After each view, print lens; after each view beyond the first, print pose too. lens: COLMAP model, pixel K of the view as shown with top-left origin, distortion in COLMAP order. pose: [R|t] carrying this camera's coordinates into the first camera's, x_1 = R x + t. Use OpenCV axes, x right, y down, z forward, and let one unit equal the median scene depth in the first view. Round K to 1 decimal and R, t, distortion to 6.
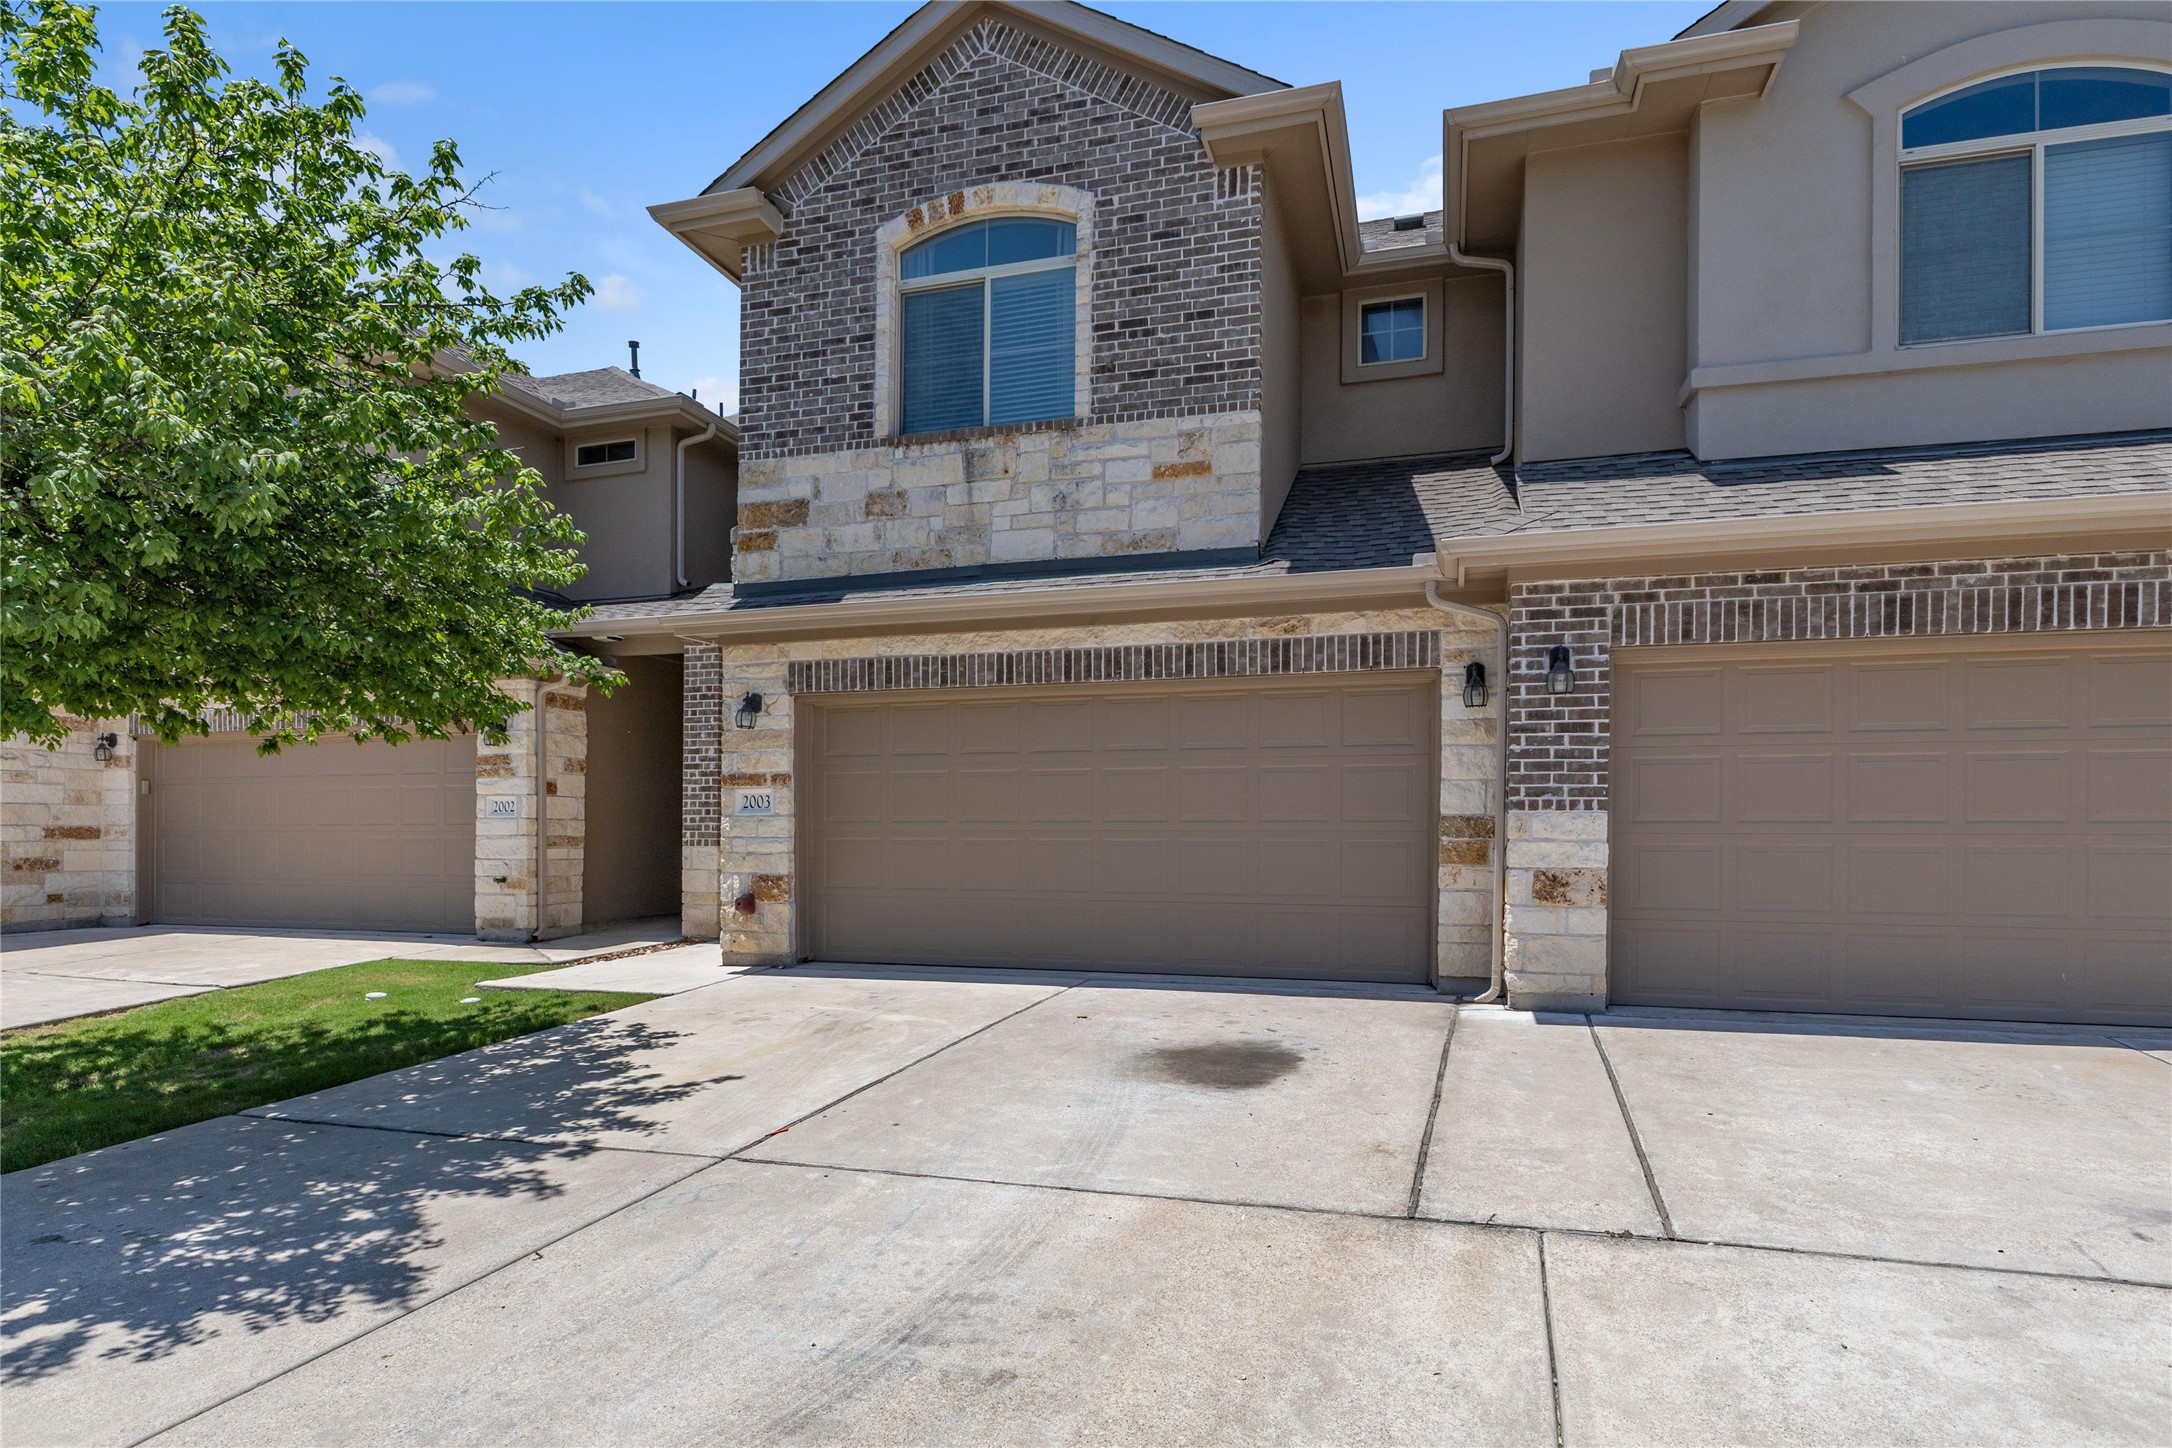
lens RADIAL K [[977.5, 0, 1086.3], [0, 977.5, 825.7], [0, 0, 1]] dist [-0.002945, -0.000998]
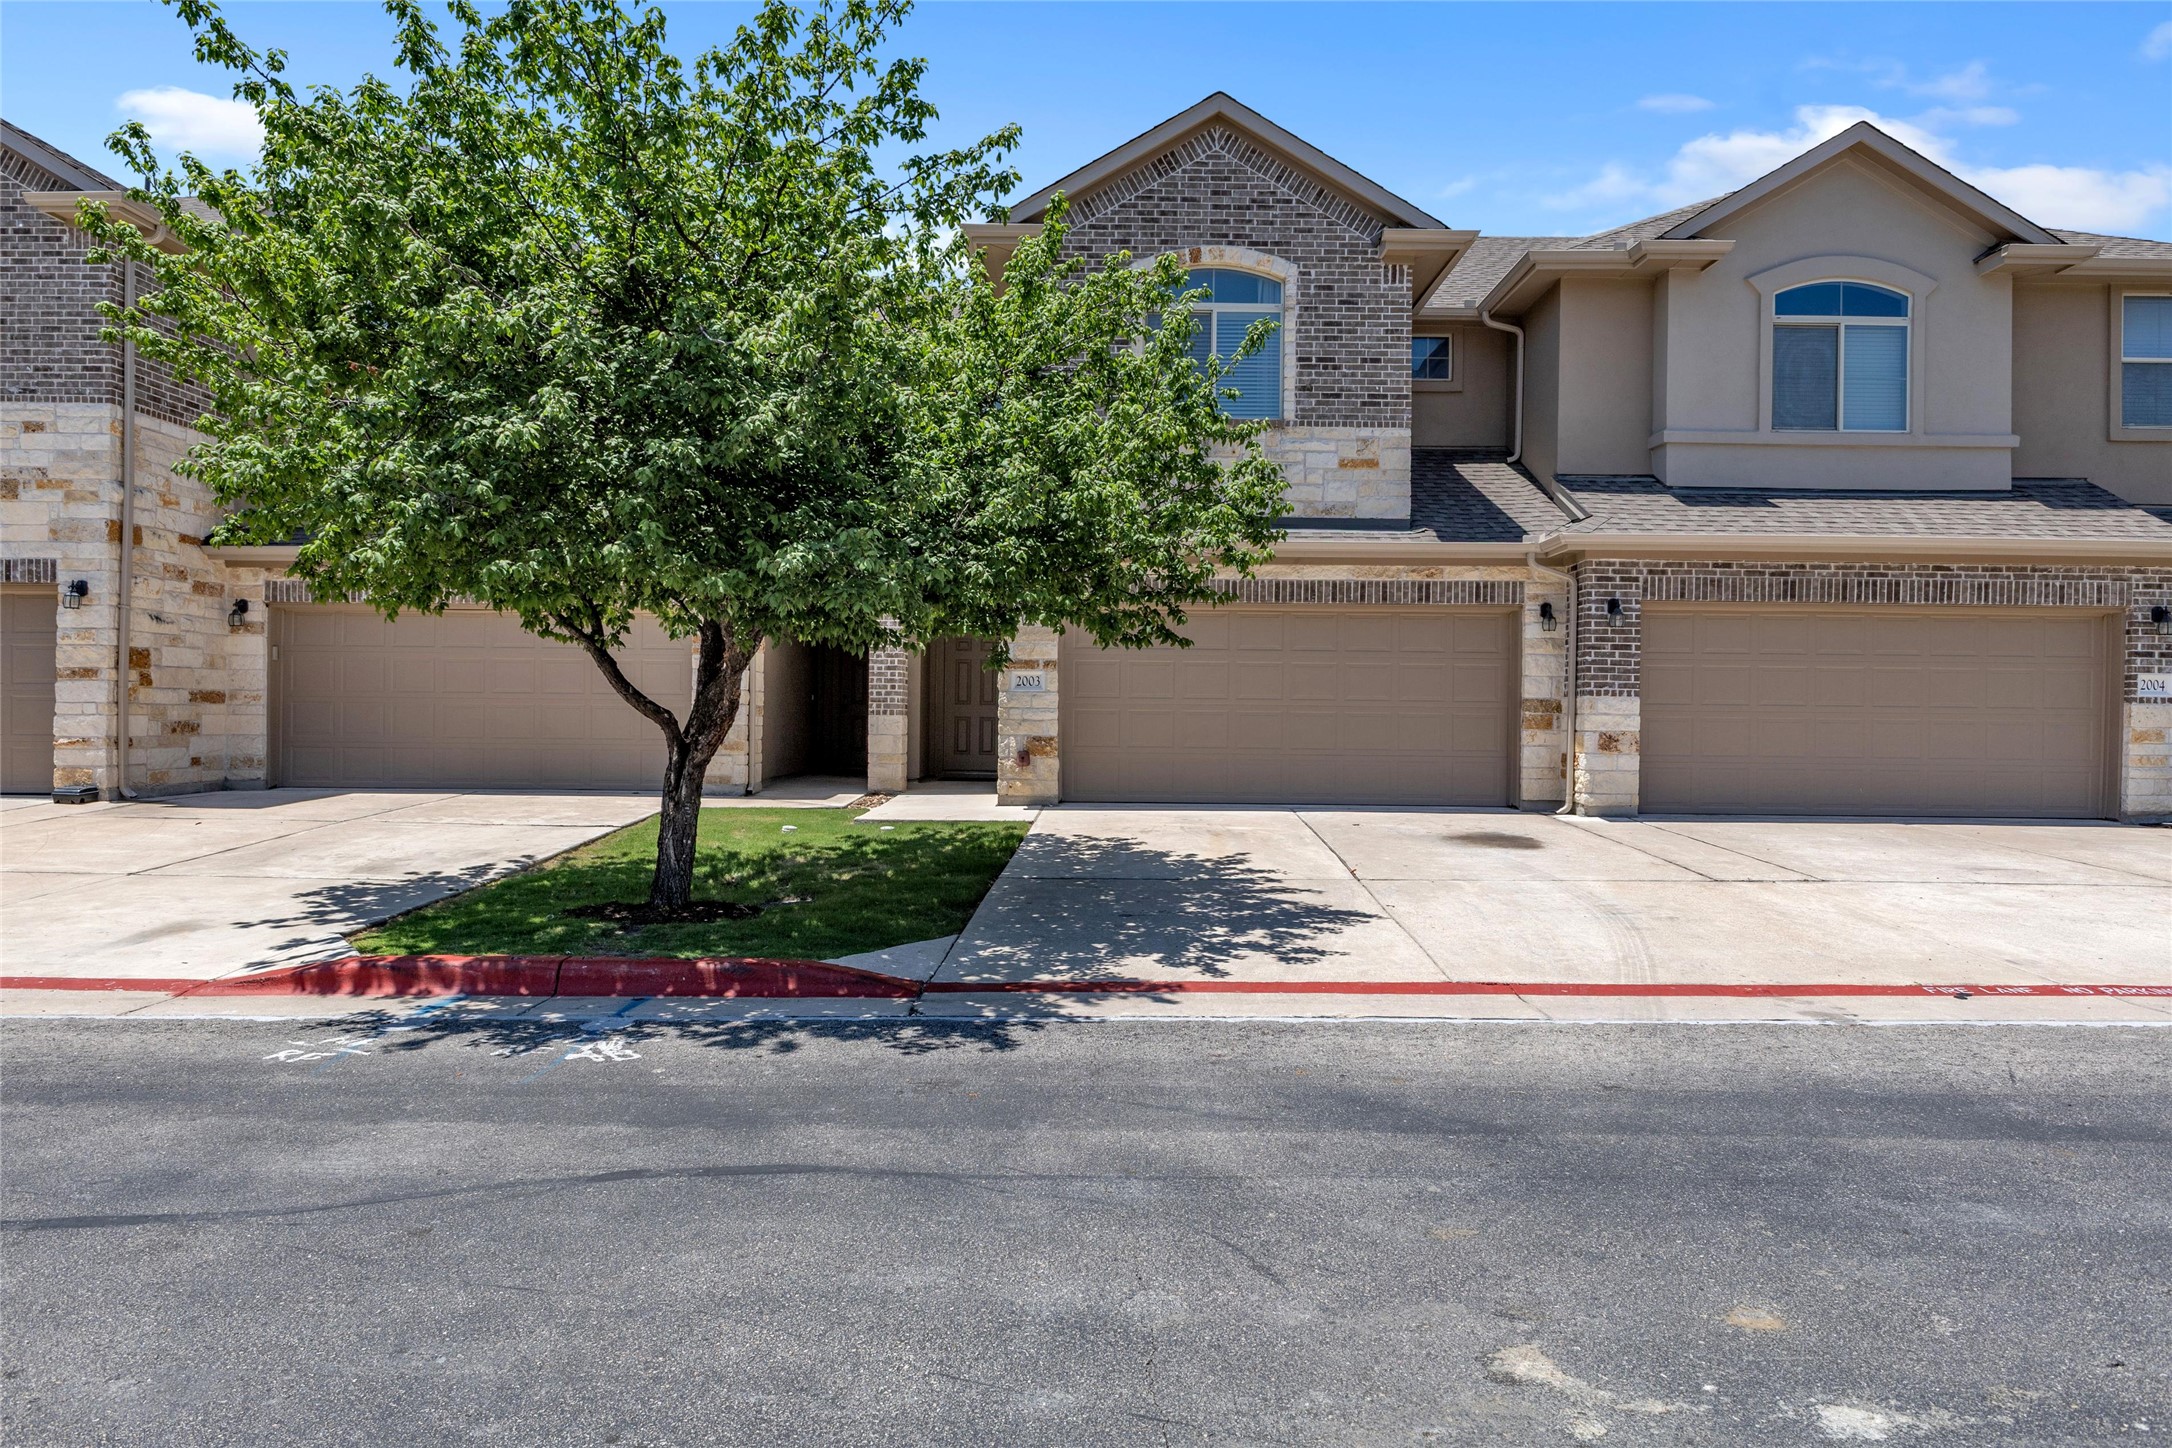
lens RADIAL K [[962.7, 0, 1089.6], [0, 962.7, 696.4], [0, 0, 1]] dist [0.013799, -0.003695]
pose [[0.970369, 0.013767, 0.241234, -0.672685], [-0.011935, 0.999888, -0.009055, 0.008556], [-0.241331, 0.005907, 0.970425, -0.333979]]
